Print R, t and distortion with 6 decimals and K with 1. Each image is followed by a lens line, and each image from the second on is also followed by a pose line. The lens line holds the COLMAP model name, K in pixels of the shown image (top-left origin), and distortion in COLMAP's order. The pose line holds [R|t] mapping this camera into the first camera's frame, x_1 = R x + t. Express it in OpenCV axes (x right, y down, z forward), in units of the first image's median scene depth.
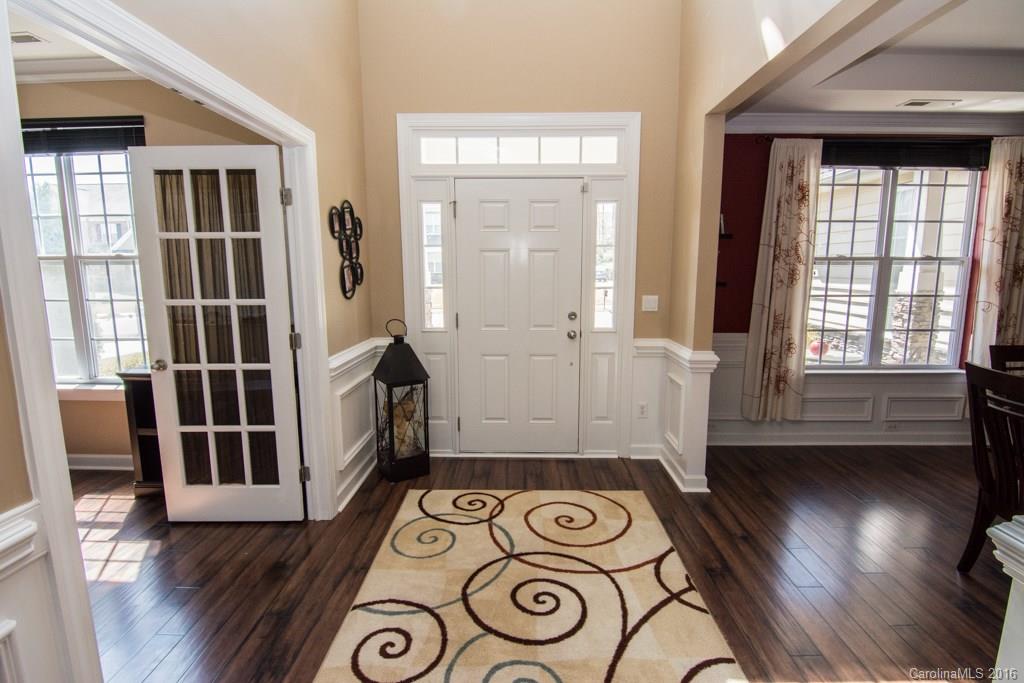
lens RADIAL K [[496.7, 0, 514.7], [0, 496.7, 342.7], [0, 0, 1]] dist [-0.008763, -0.001210]
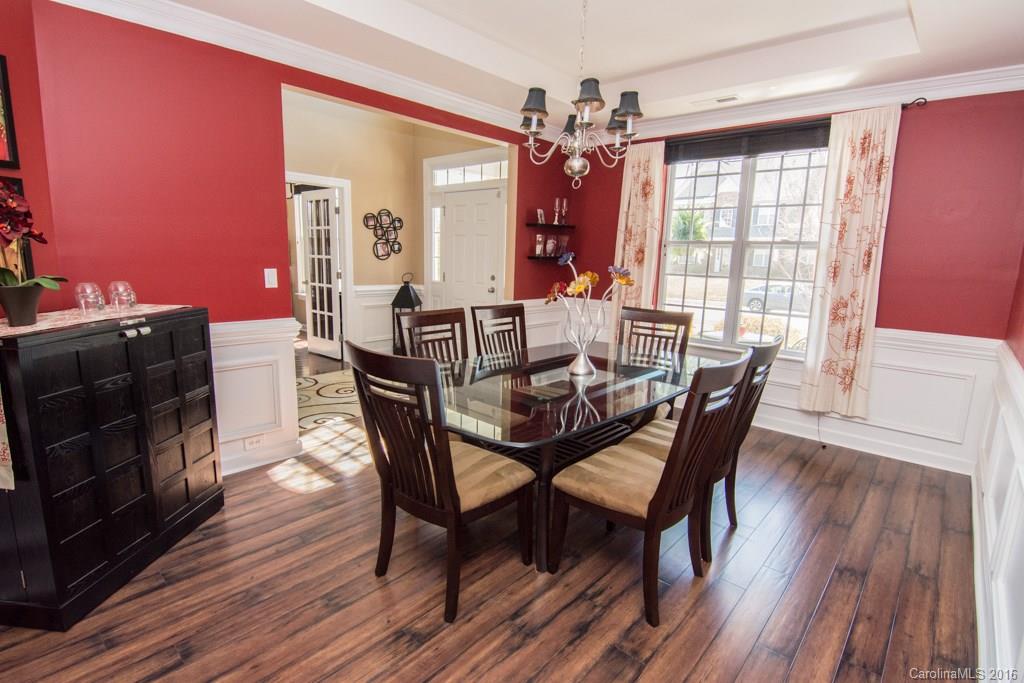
lens RADIAL K [[496.7, 0, 514.7], [0, 496.7, 342.7], [0, 0, 1]] dist [-0.008763, -0.001210]
pose [[0.750709, 0.137989, -0.646061, 1.222701], [-0.127642, 0.989812, 0.063092, 0.040792], [0.648184, 0.035101, 0.760674, -0.126773]]
